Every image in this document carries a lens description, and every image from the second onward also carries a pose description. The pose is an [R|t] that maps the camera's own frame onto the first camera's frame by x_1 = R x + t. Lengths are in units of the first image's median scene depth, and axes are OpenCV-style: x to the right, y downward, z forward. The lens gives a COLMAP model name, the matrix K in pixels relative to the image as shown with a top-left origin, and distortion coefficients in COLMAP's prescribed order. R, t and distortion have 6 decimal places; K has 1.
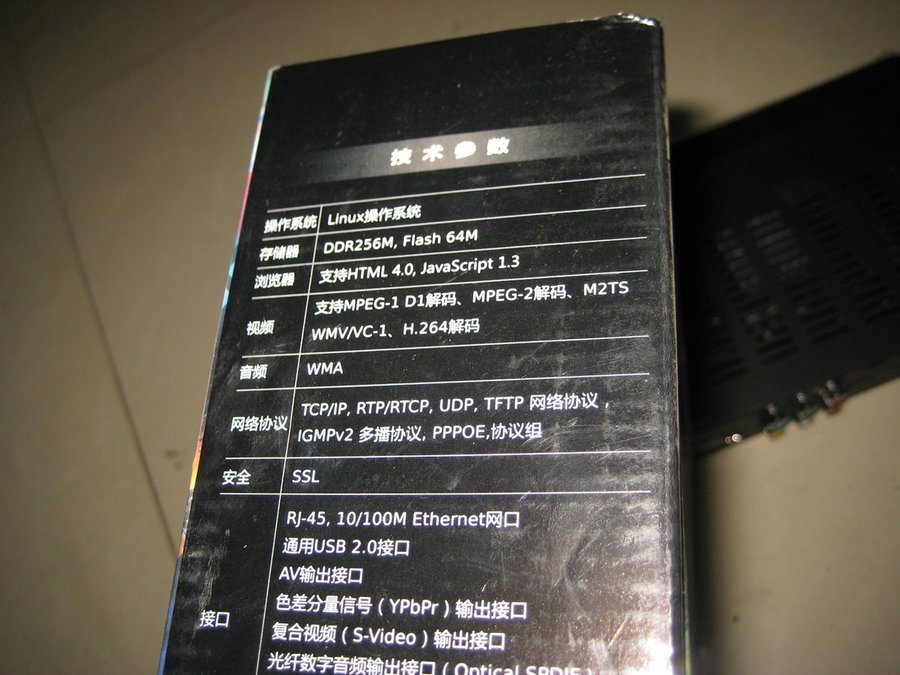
lens RADIAL K [[936.2, 0, 448.7], [0, 936.2, 338.2], [0, 0, 1]] dist [-0.114963, 0.000000]
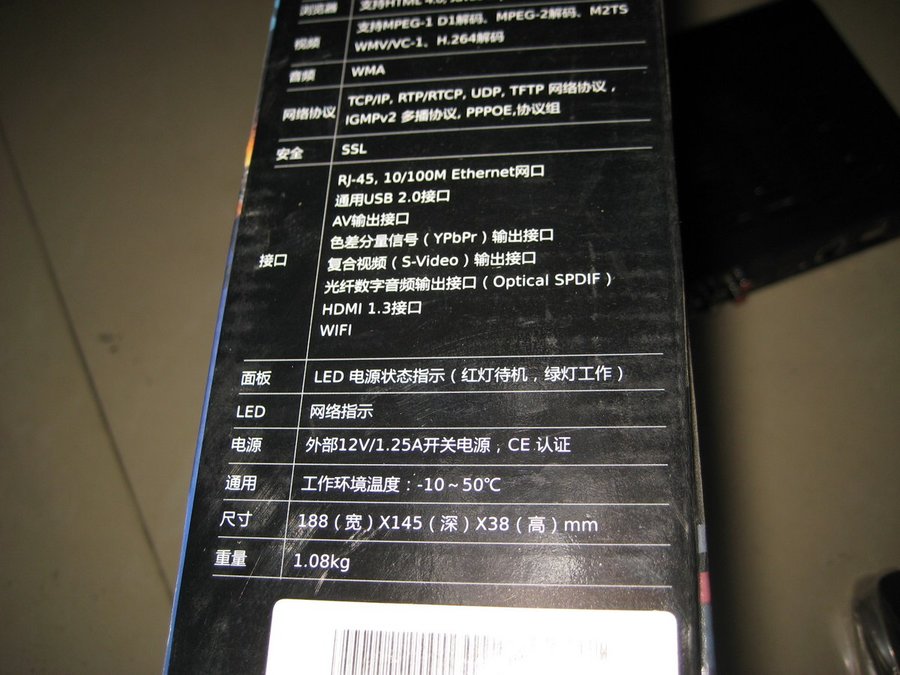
lens RADIAL K [[936.2, 0, 449.9], [0, 936.2, 336.3], [0, 0, 1]] dist [-0.114963, 0.000000]
pose [[0.991105, 0.034886, 0.128427, -0.179336], [-0.033398, 0.999348, -0.013722, 0.400871], [-0.128822, 0.009311, 0.991624, -0.167450]]
